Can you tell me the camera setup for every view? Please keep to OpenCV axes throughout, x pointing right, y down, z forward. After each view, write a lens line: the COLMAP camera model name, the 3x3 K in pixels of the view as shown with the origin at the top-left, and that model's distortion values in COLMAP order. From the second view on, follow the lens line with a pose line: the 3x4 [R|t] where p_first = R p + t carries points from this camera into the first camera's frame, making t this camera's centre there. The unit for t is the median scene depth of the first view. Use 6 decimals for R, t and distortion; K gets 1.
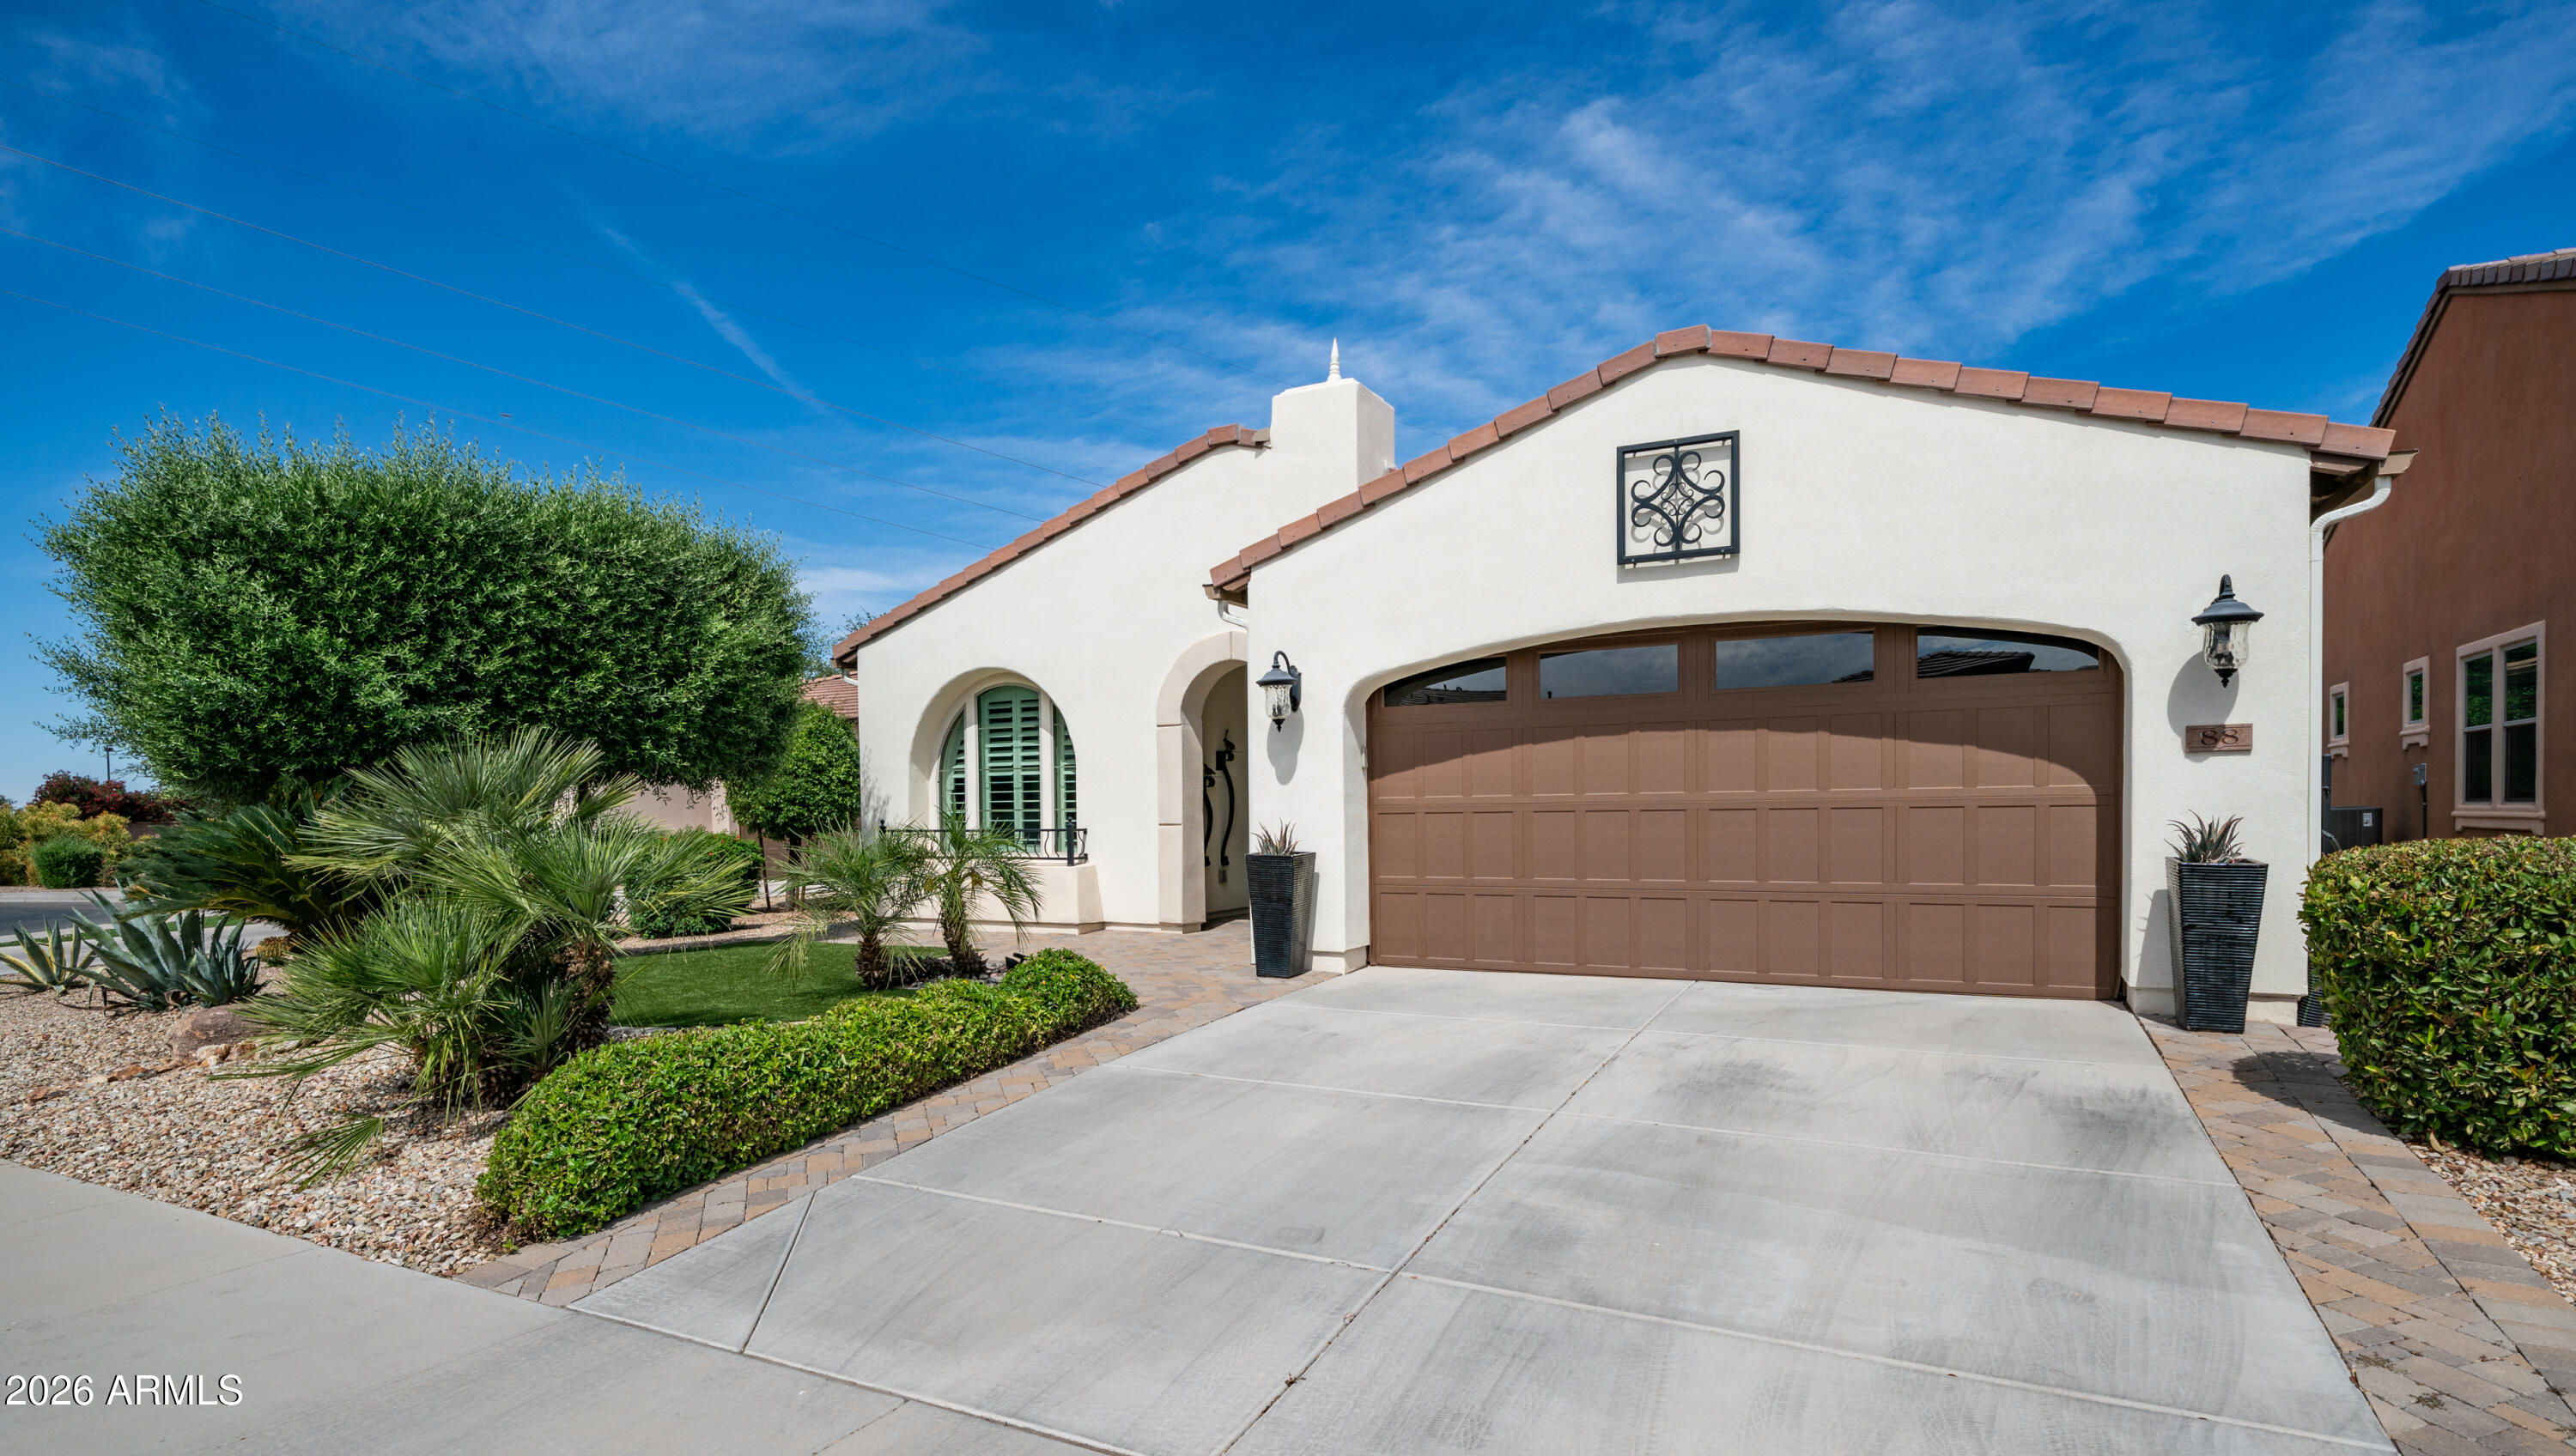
lens RADIAL K [[1373.1, 0, 1296.9], [0, 1373.1, 822.5], [0, 0, 1]] dist [0.001664, 0.000813]
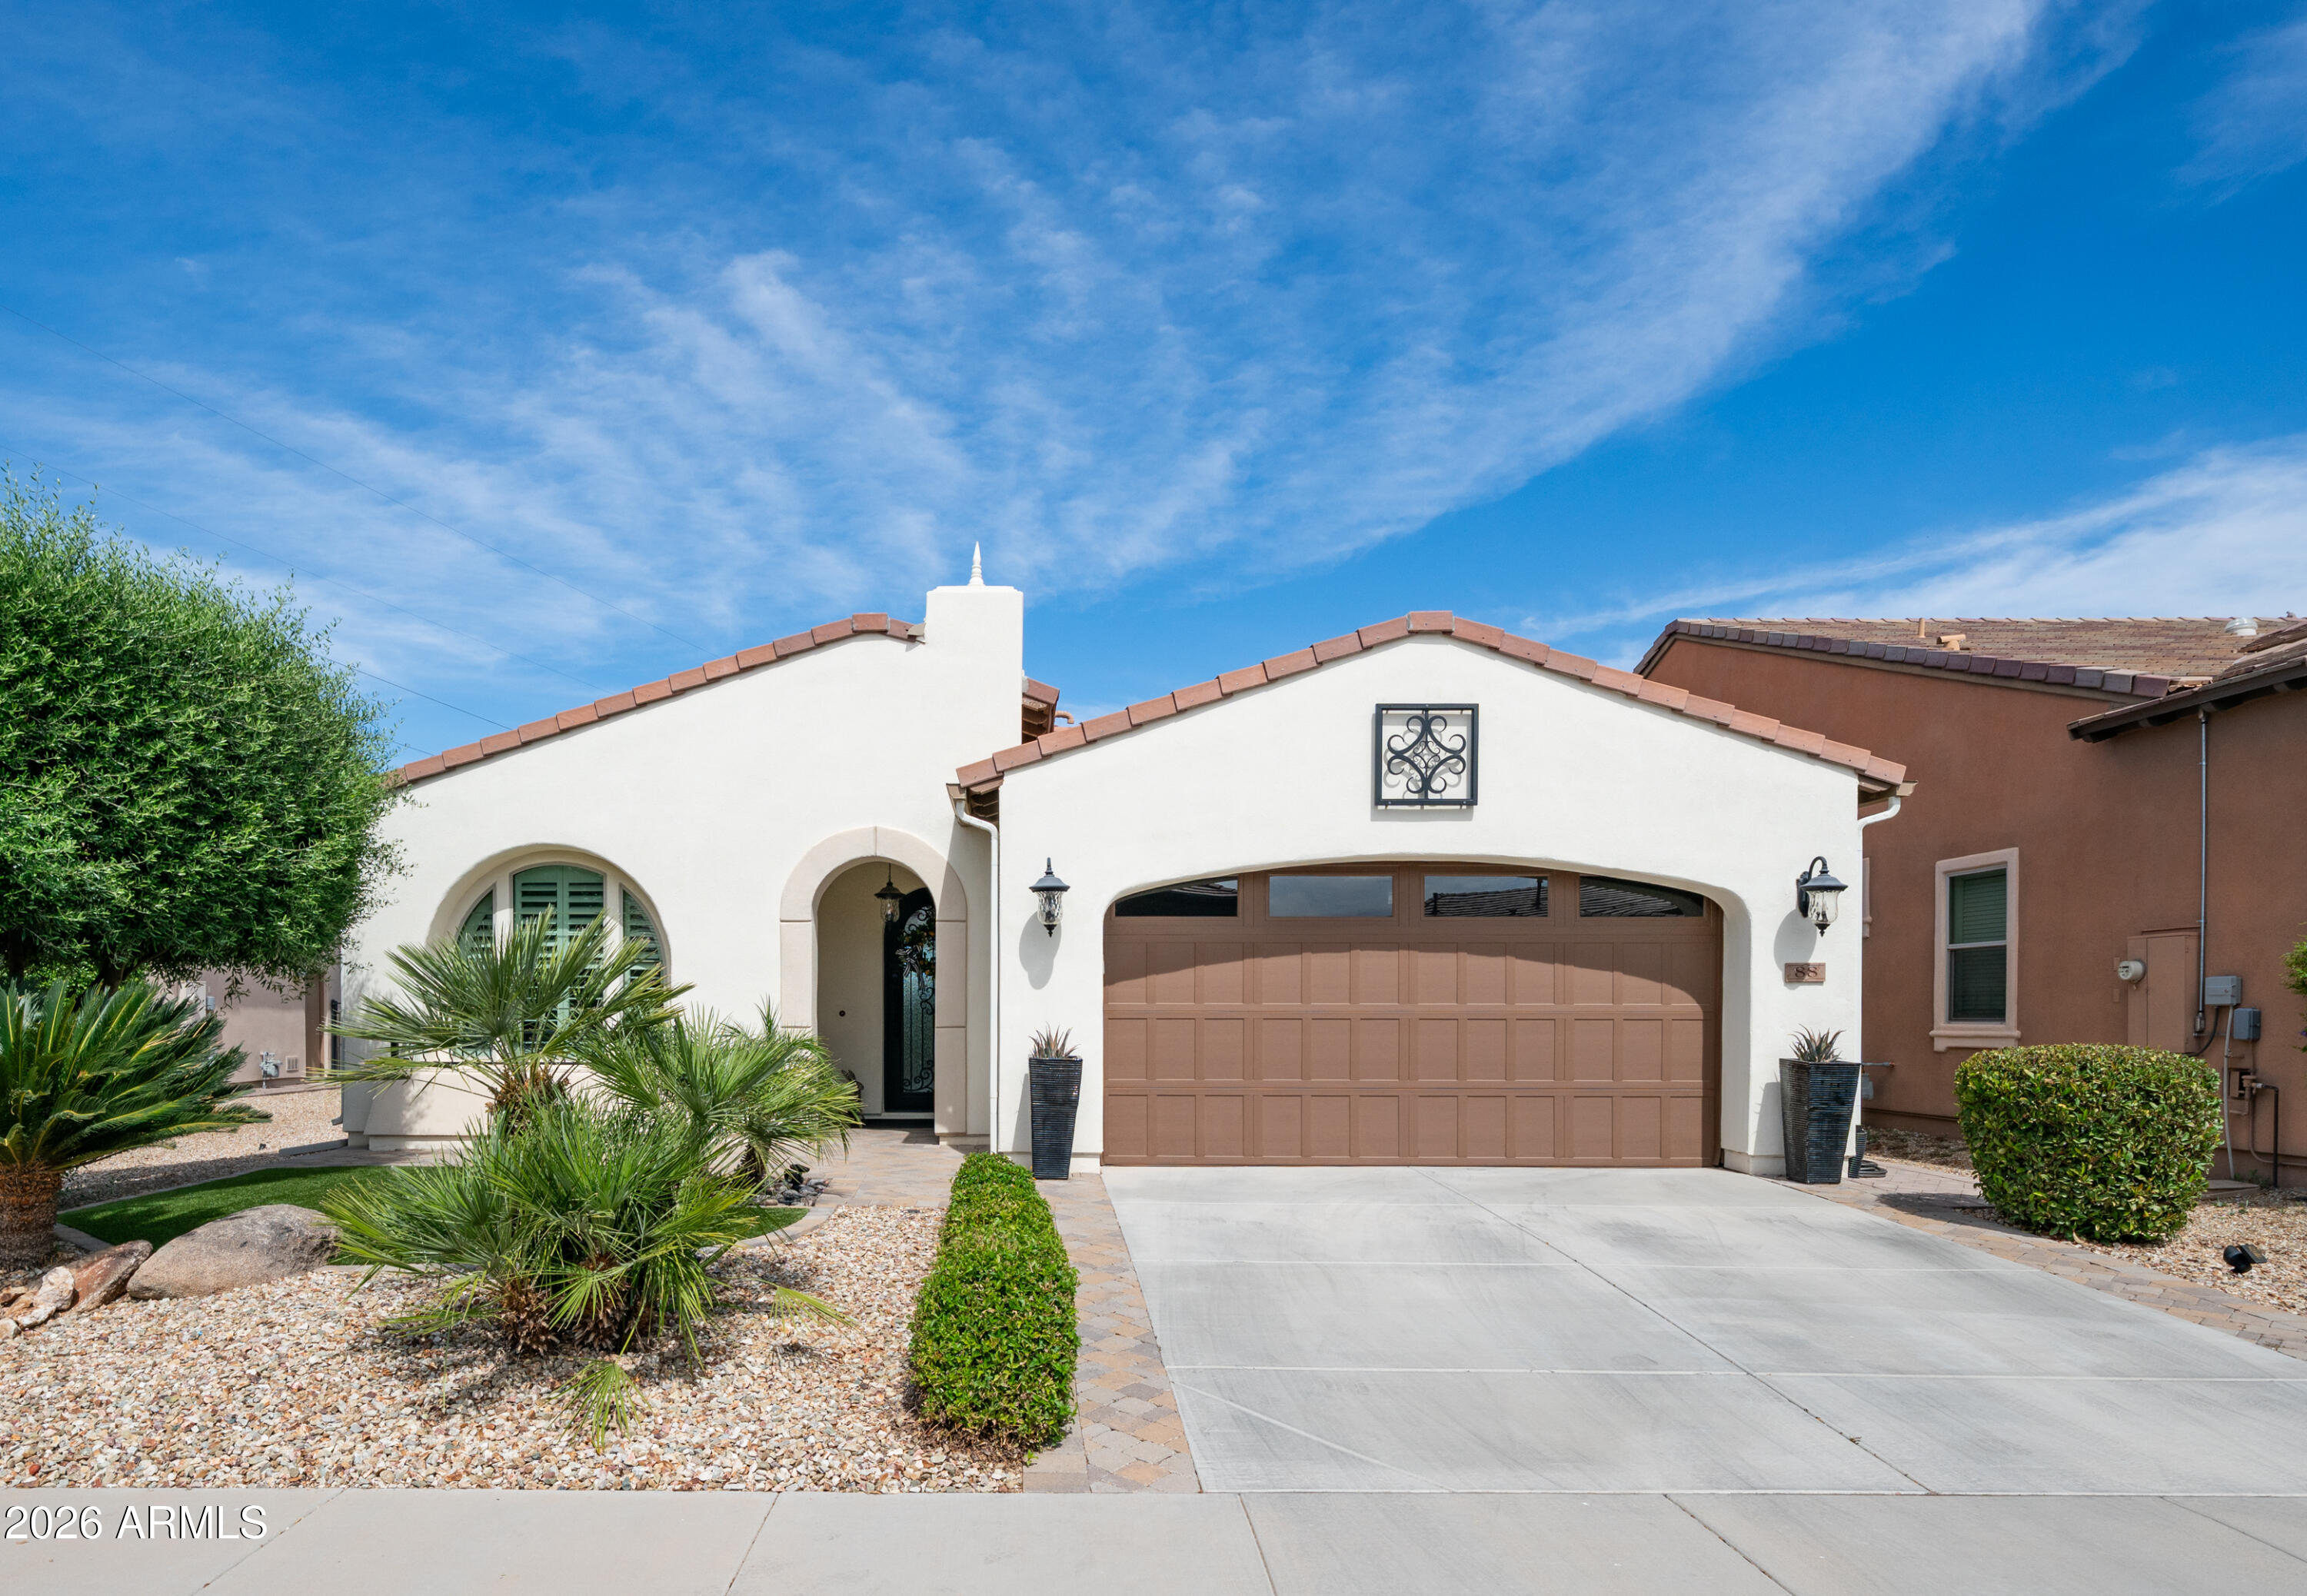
lens RADIAL K [[1512.5, 0, 1090.1], [0, 1512.5, 1000.6], [0, 0, 1]] dist [0.013298, 0.000168]
pose [[0.878660, 0.018960, 0.477072, -0.423362], [-0.009368, 0.999703, -0.022476, 0.004634], [-0.477356, 0.015279, 0.878577, 0.002204]]
